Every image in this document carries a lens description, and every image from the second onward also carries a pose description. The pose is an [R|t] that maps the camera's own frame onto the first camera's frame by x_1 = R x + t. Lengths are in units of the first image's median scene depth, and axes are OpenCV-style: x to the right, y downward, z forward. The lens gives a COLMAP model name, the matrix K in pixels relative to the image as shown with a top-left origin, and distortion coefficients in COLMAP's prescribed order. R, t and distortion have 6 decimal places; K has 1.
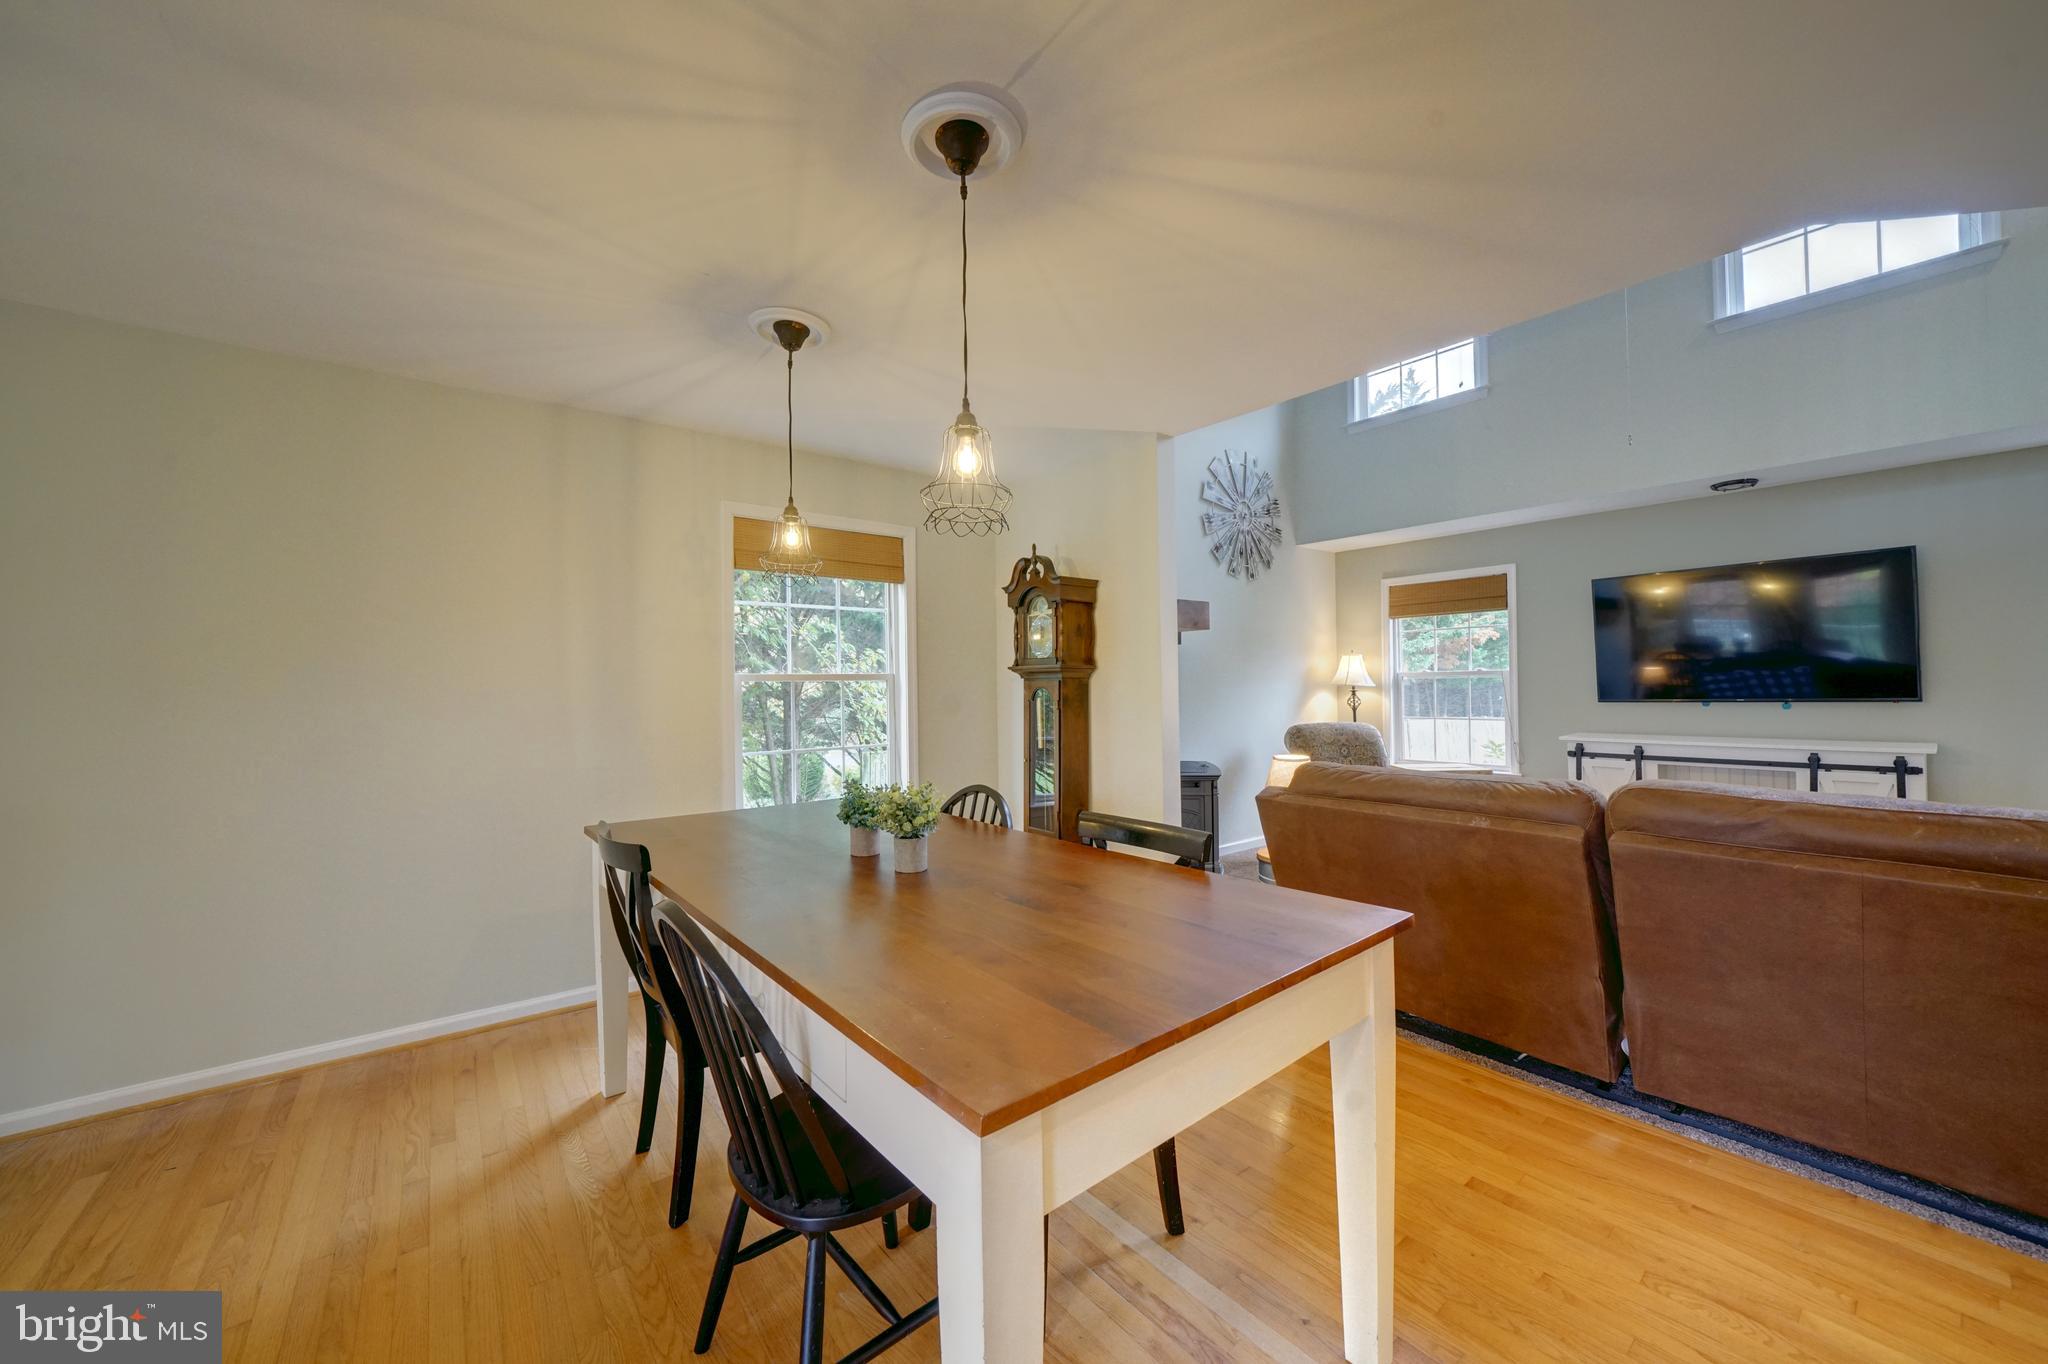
lens RADIAL K [[751.2, 0, 1016.8], [0, 751.2, 680.5], [0, 0, 1]] dist [-0.017177, 0.000211]
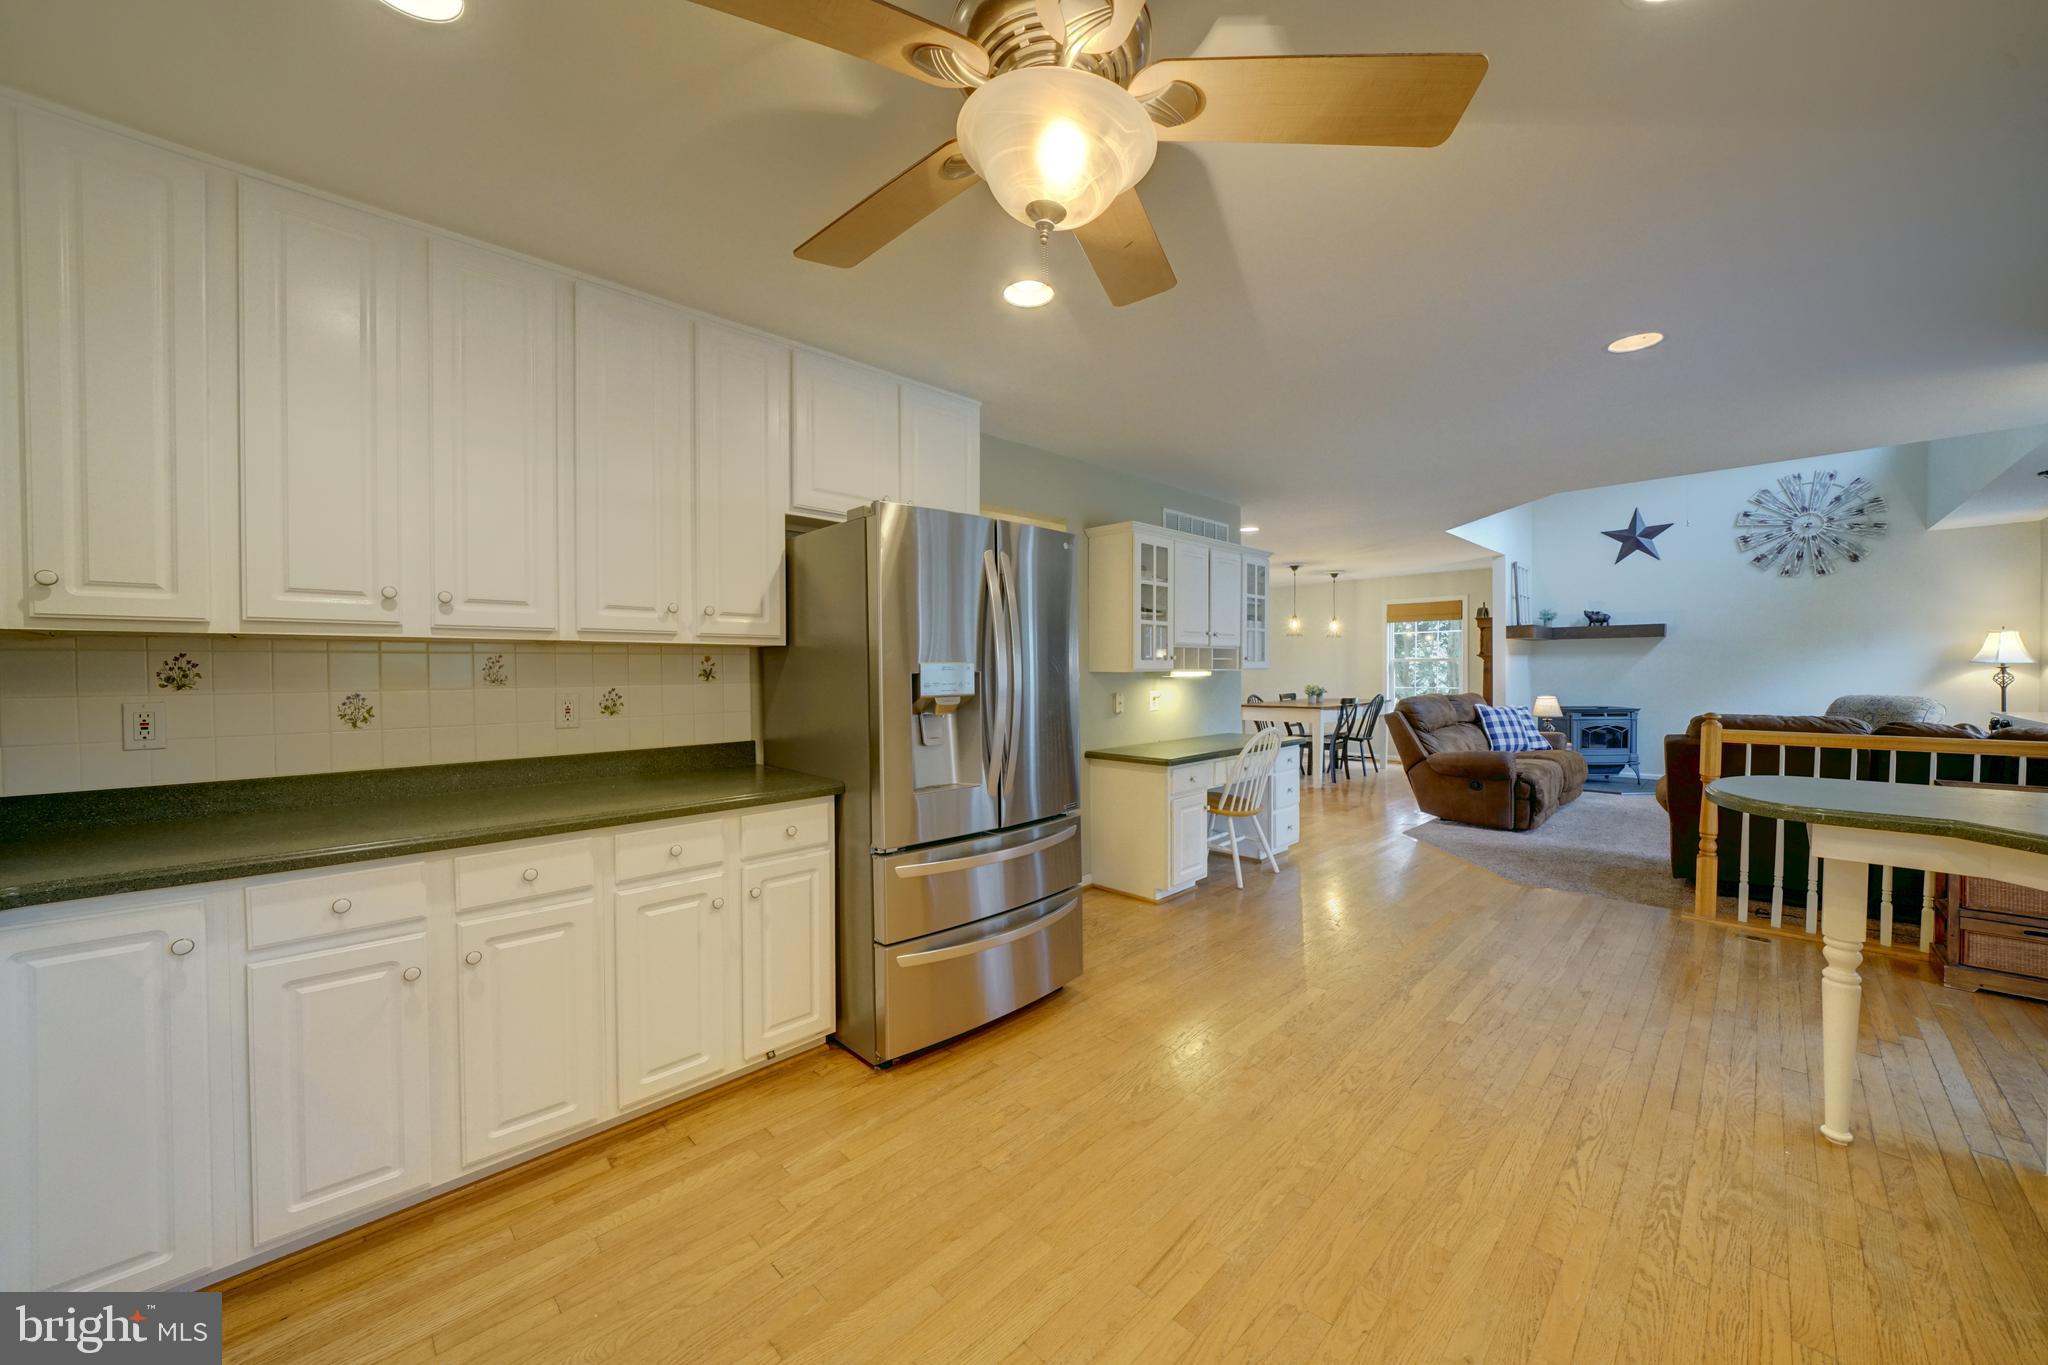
lens RADIAL K [[740.0, 0, 1015.6], [0, 740.0, 681.3], [0, 0, 1]] dist [-0.019165, 0.001295]
pose [[0.106681, 0.025718, -0.993961, 1.717117], [0.013592, 0.999534, 0.027321, -0.016508], [0.994200, -0.016425, 0.106282, -0.542352]]
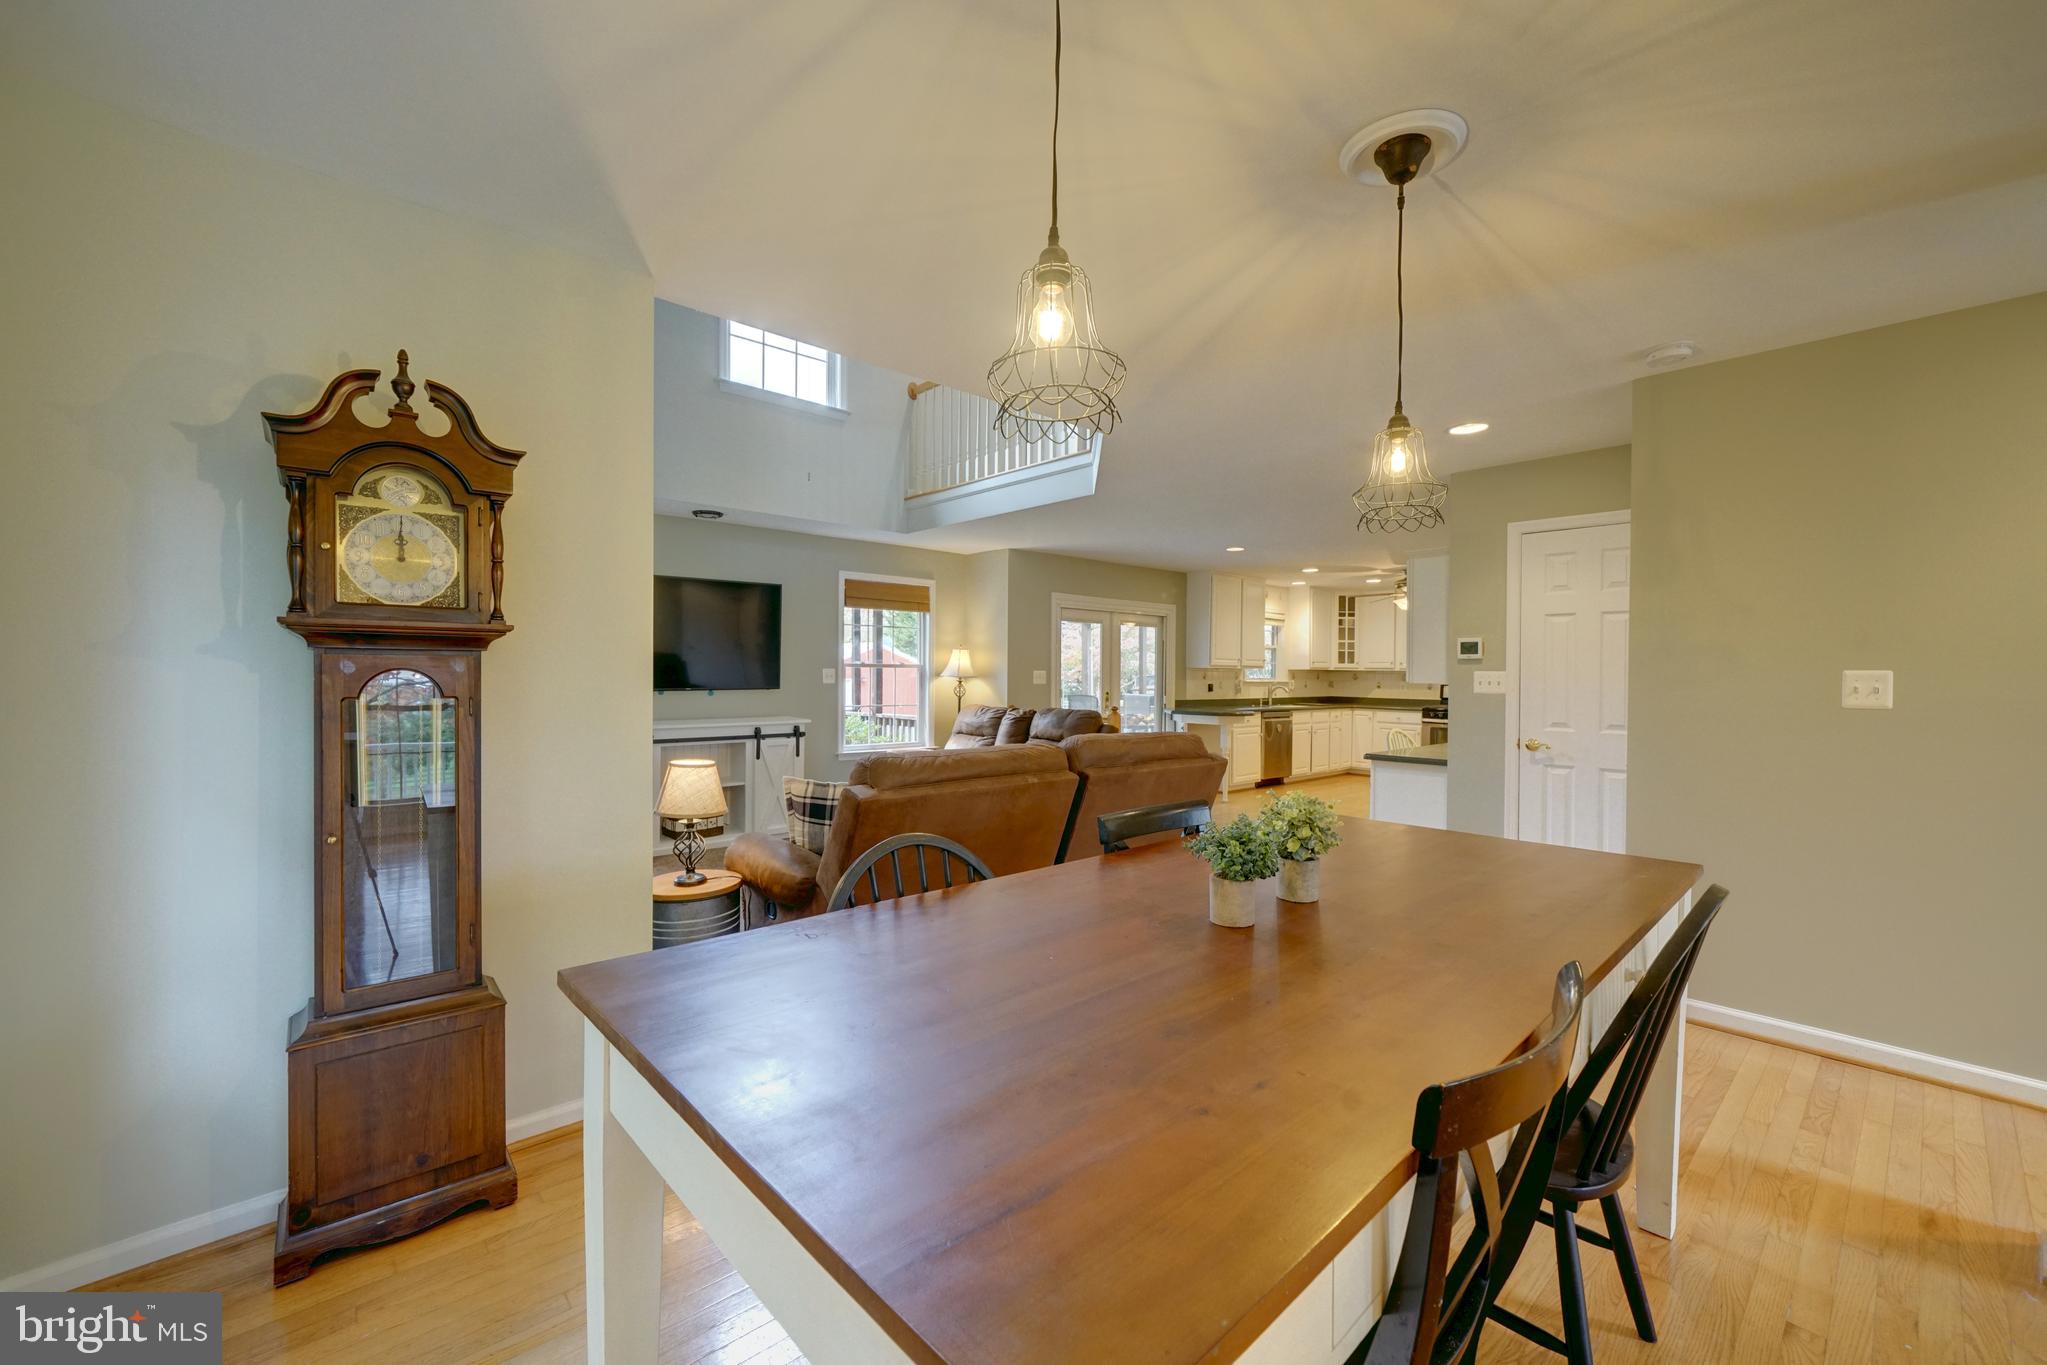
lens RADIAL K [[818.8, 0, 1014.7], [0, 818.8, 683.7], [0, 0, 1]] dist [-0.001750, -0.000178]
pose [[-0.062307, -0.001391, 0.998056, -0.393464], [-0.013272, 0.999912, 0.000565, 0.009882], [-0.997969, -0.013211, -0.062320, 0.538500]]
